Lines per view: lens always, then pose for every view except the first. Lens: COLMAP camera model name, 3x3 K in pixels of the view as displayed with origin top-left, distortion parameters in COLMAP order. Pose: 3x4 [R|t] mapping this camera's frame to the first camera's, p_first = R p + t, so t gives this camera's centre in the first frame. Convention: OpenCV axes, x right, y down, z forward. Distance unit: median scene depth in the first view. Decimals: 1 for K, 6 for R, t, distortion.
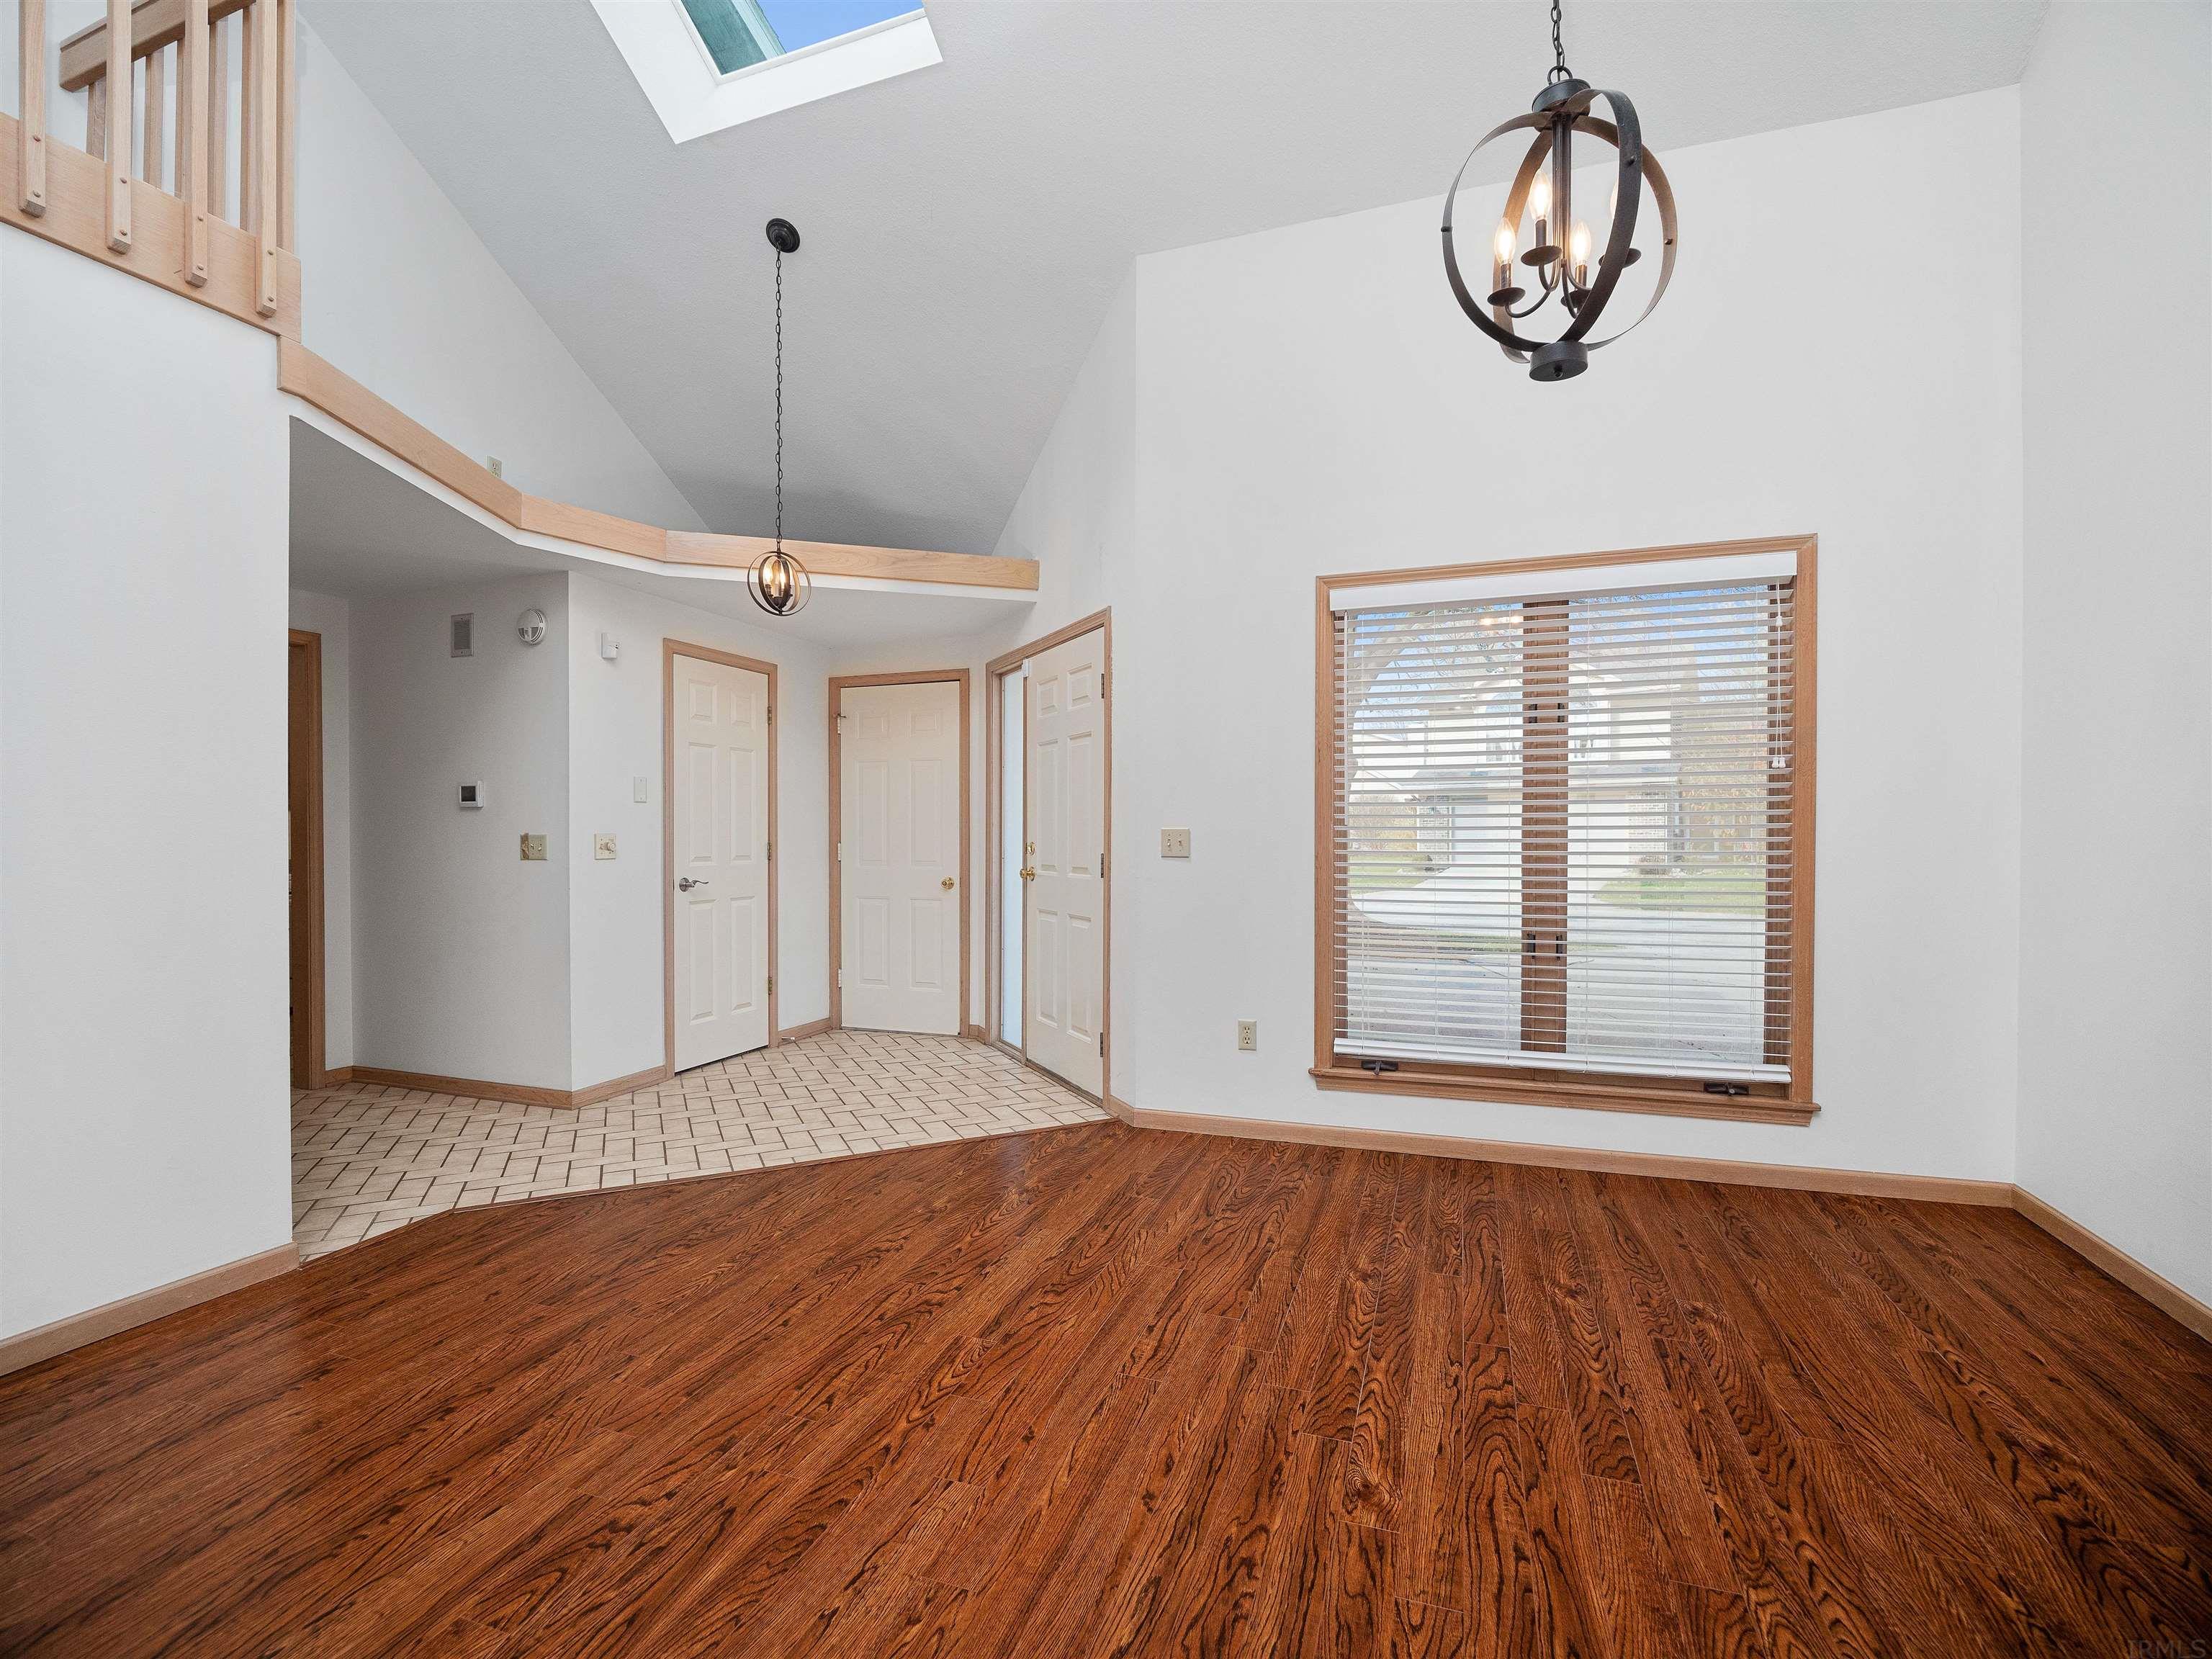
lens RADIAL K [[1005.1, 0, 1097.0], [0, 1005.1, 839.8], [0, 0, 1]] dist [-0.011757, -0.001778]
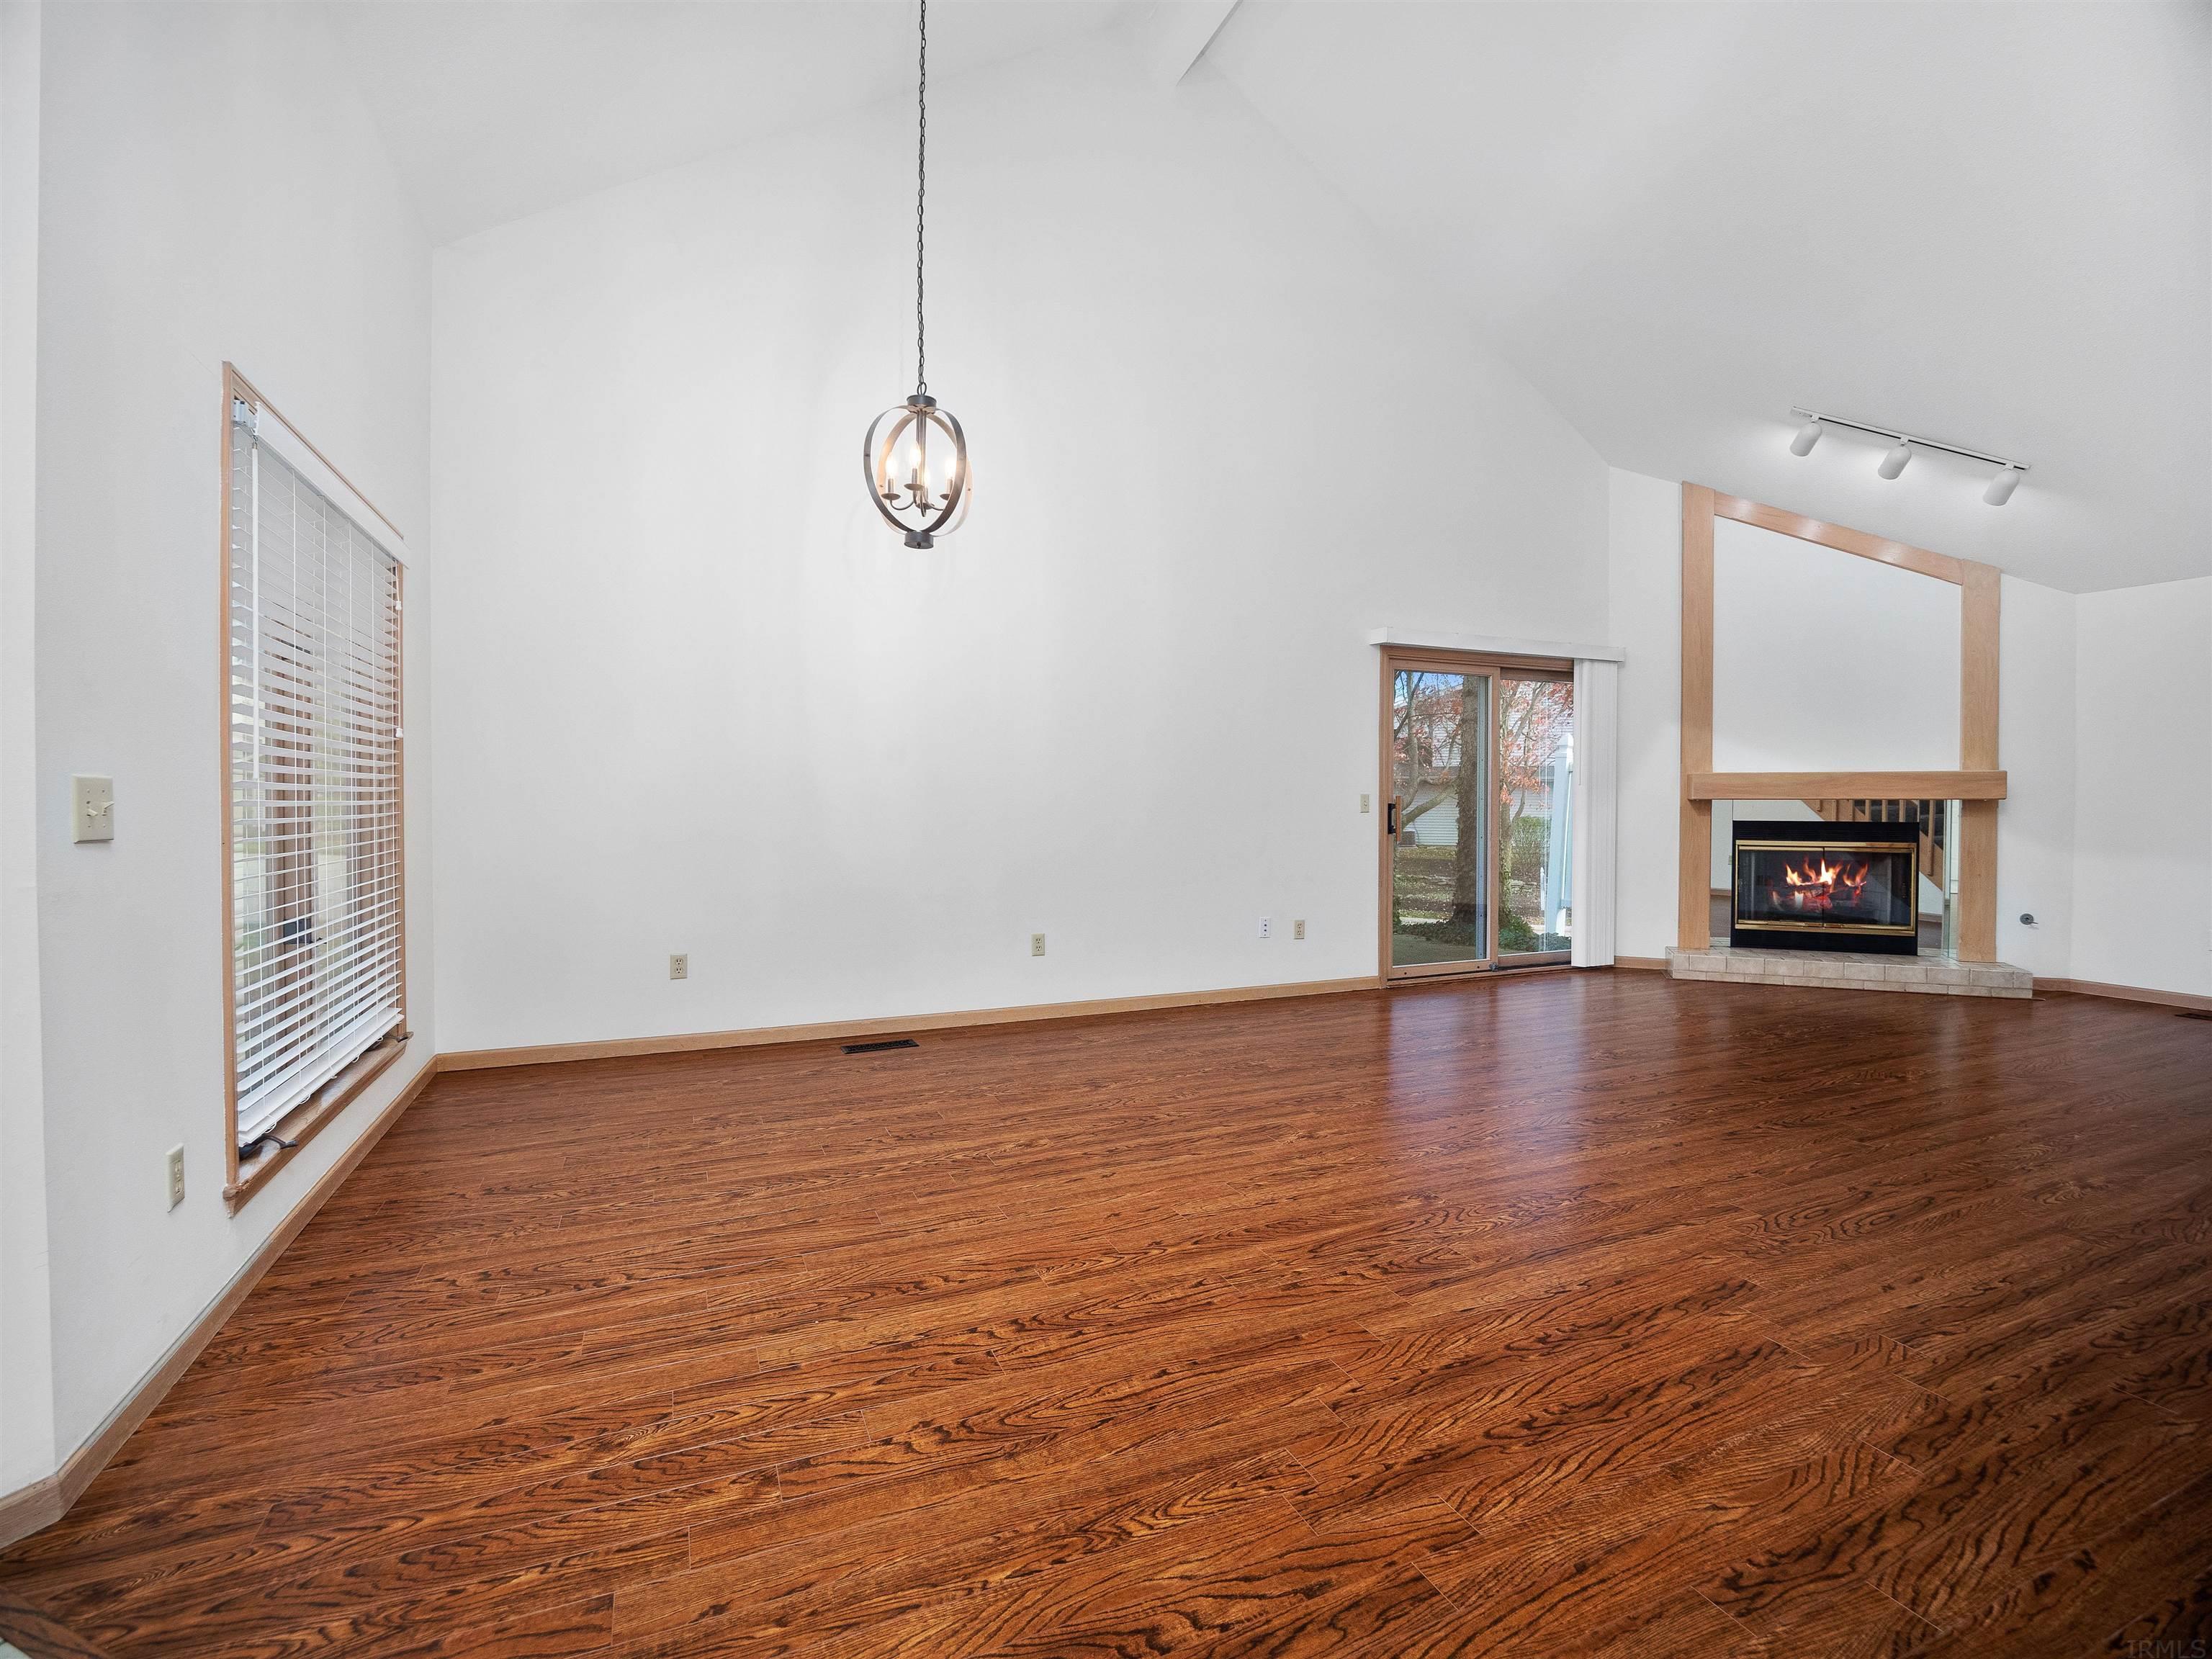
lens RADIAL K [[1005.1, 0, 1097.8], [0, 1005.1, 817.3], [0, 0, 1]] dist [-0.011757, -0.001778]
pose [[-0.682636, -0.007111, 0.730724, -1.136609], [0.007392, 0.999834, 0.016635, 0.006823], [-0.730721, 0.016757, -0.682470, 2.063956]]
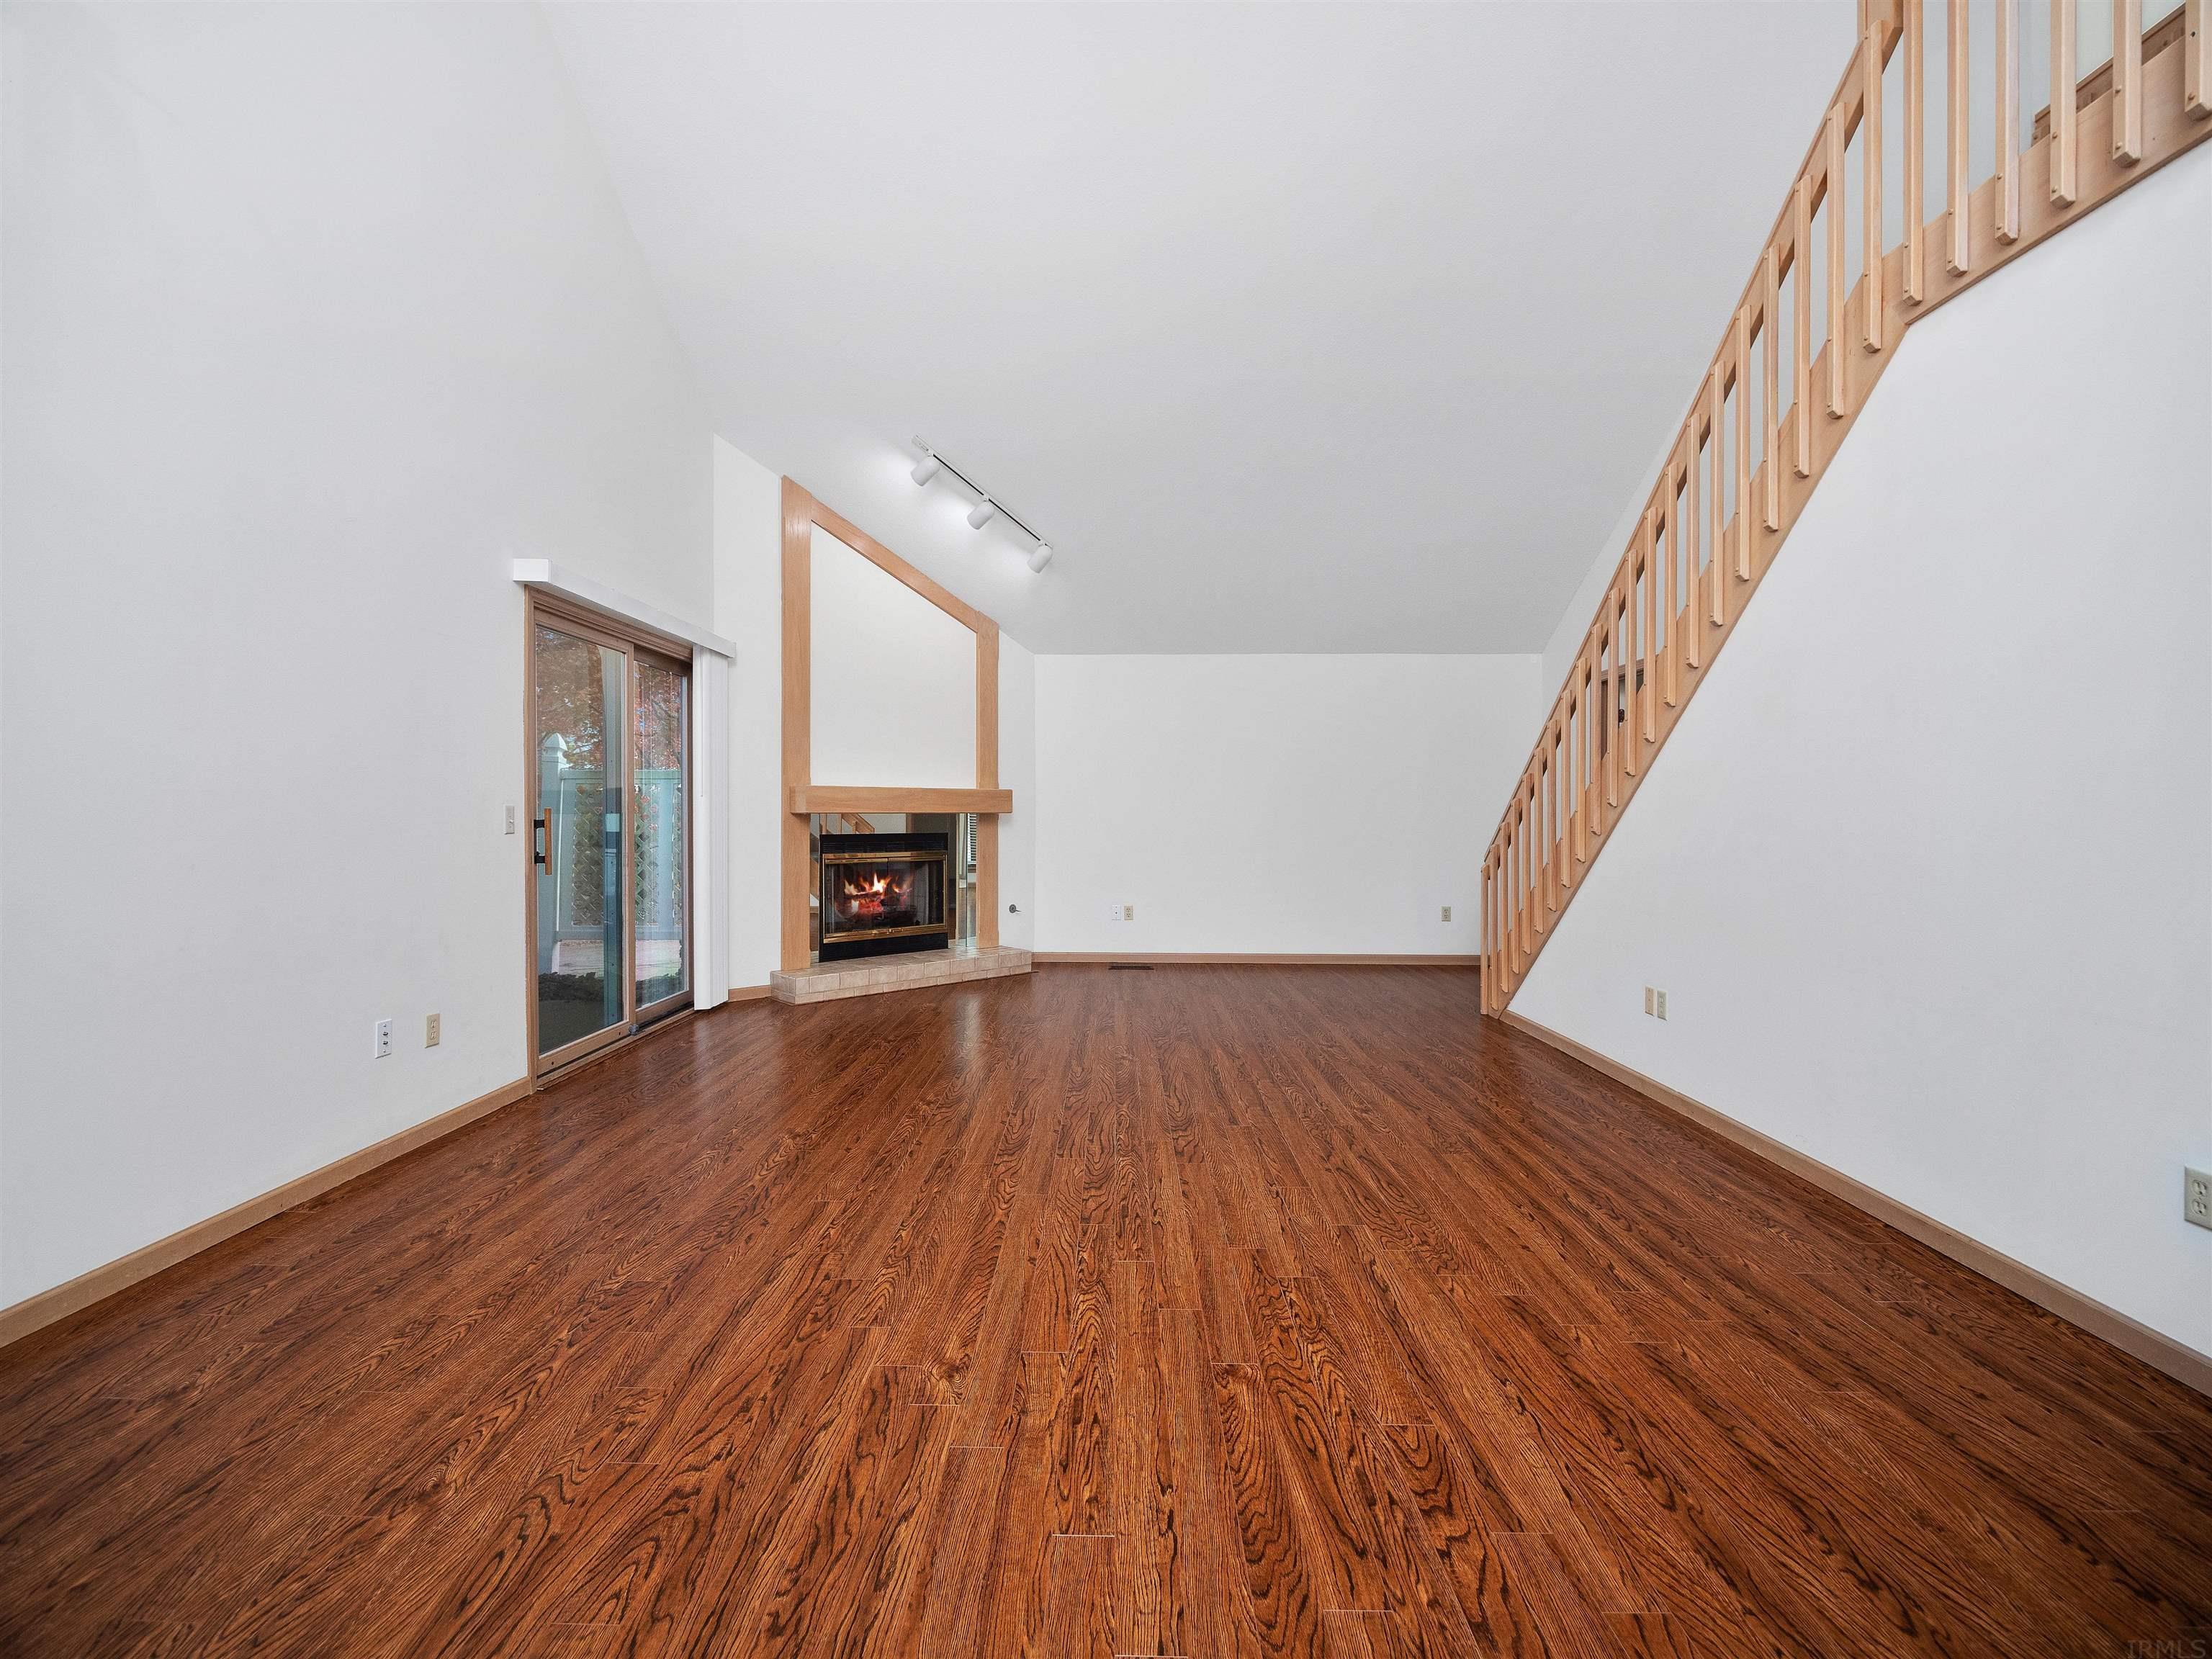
lens RADIAL K [[1005.1, 0, 1092.0], [0, 1005.1, 826.7], [0, 0, 1]] dist [-0.011757, -0.001778]
pose [[-0.948398, 0.009101, -0.316952, 0.135821], [0.002349, 0.999762, 0.021679, -0.007897], [0.317074, 0.019816, -0.948194, 1.640608]]
